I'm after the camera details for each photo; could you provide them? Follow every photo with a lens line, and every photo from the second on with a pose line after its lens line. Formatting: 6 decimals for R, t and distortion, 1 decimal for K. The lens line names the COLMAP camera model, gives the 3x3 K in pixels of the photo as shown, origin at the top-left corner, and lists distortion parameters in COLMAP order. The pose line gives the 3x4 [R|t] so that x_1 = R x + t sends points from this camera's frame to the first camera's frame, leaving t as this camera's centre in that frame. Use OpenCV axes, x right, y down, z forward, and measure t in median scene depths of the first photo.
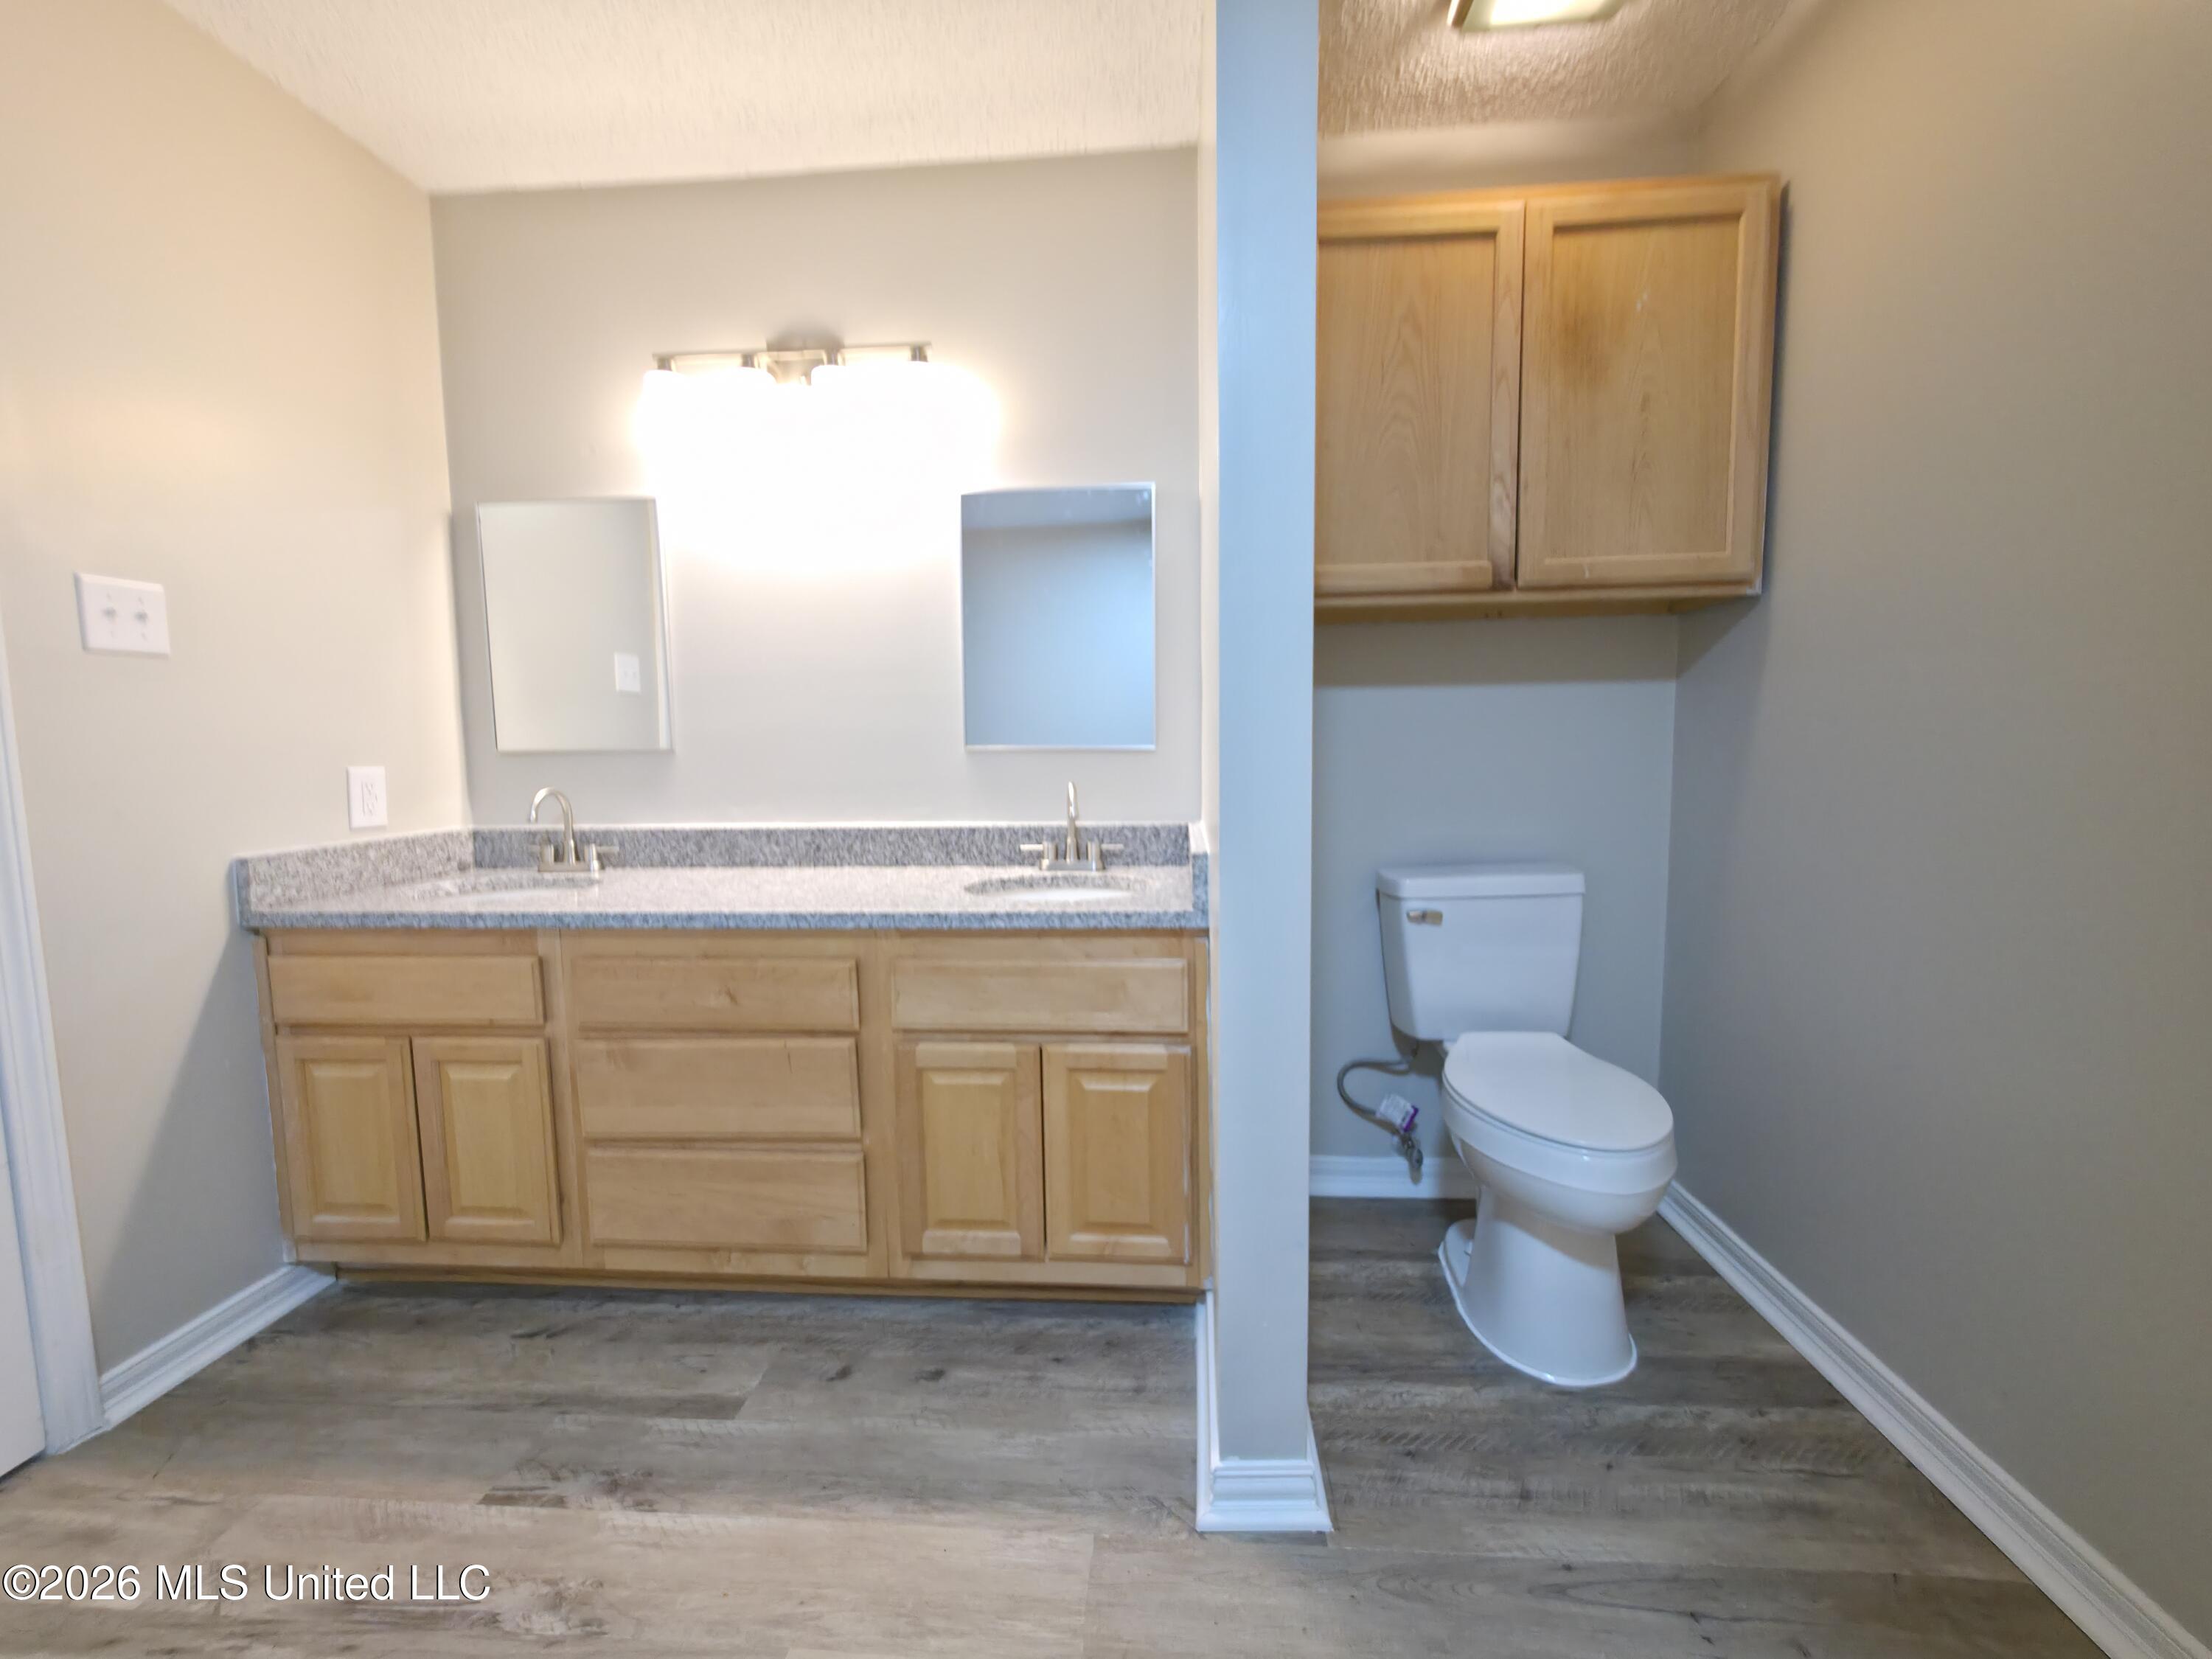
lens RADIAL K [[887.5, 0, 1113.5], [0, 887.5, 814.5], [0, 0, 1]] dist [0.002983, -0.000782]
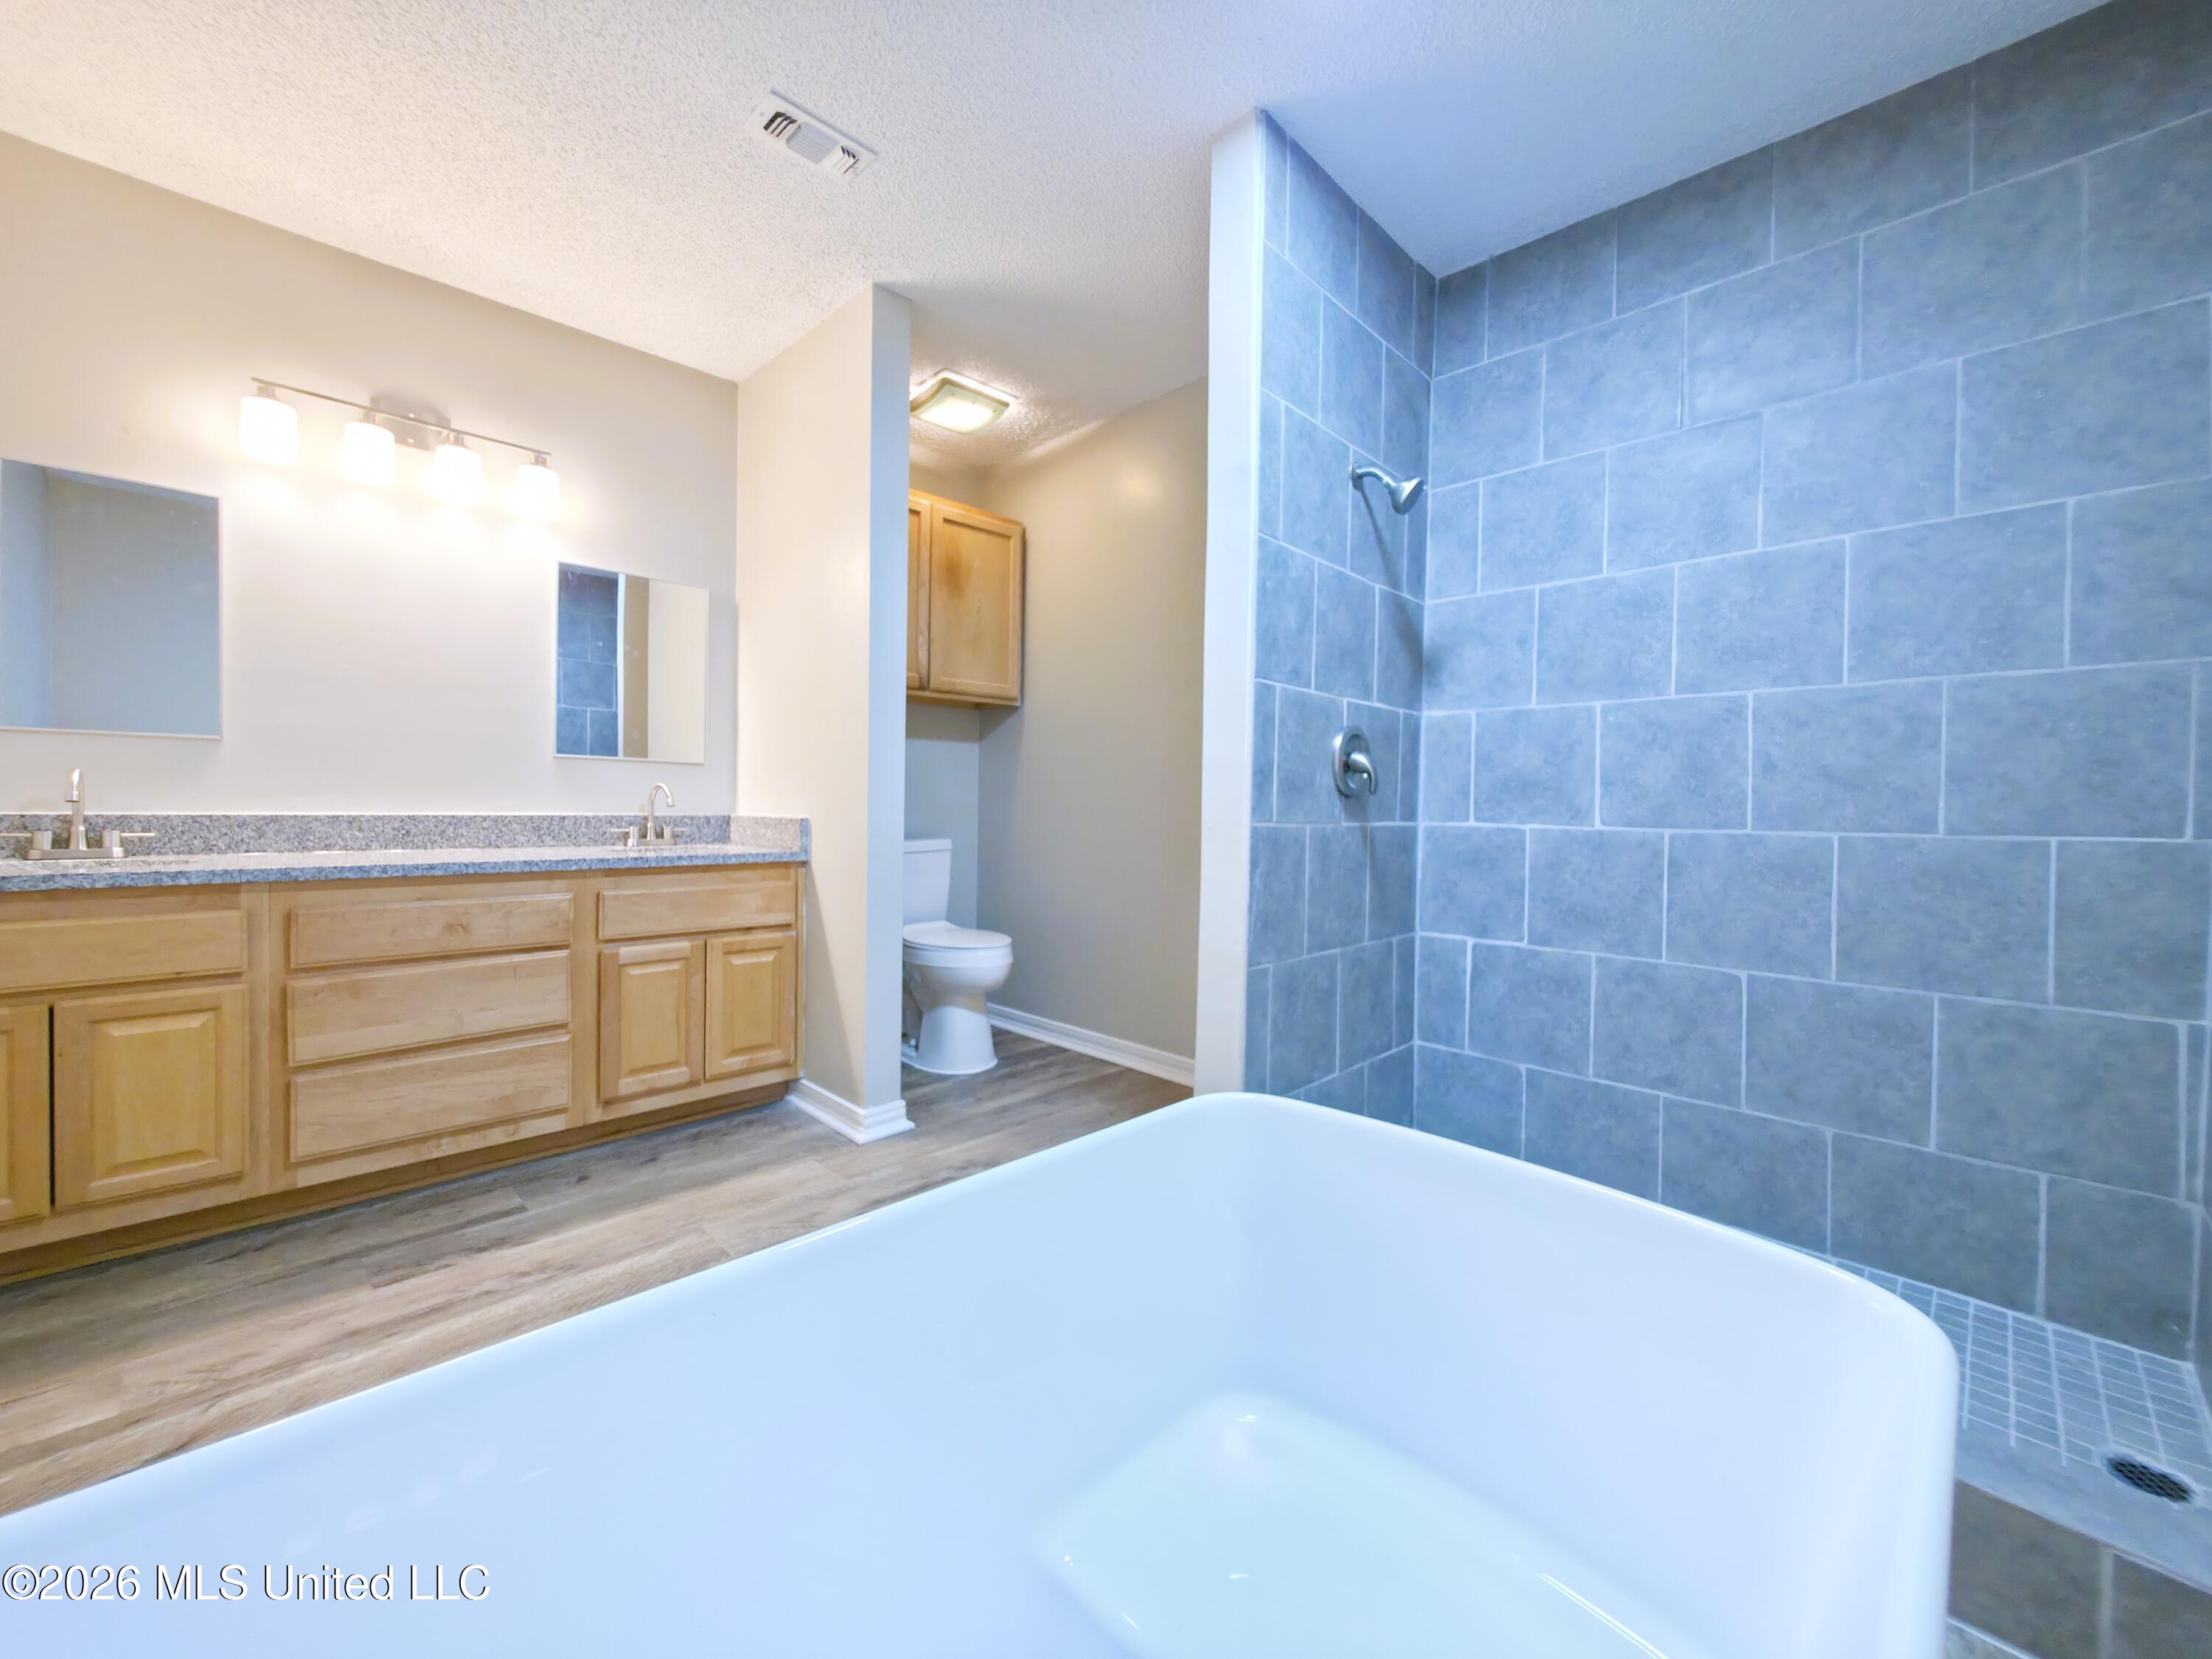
lens RADIAL K [[887.5, 0, 1109.0], [0, 887.5, 817.1], [0, 0, 1]] dist [0.002983, -0.000782]
pose [[0.652115, 0.011051, 0.758040, -0.798969], [0.039240, 0.998061, -0.048307, 0.141730], [-0.757104, 0.061247, 0.650417, -0.579407]]
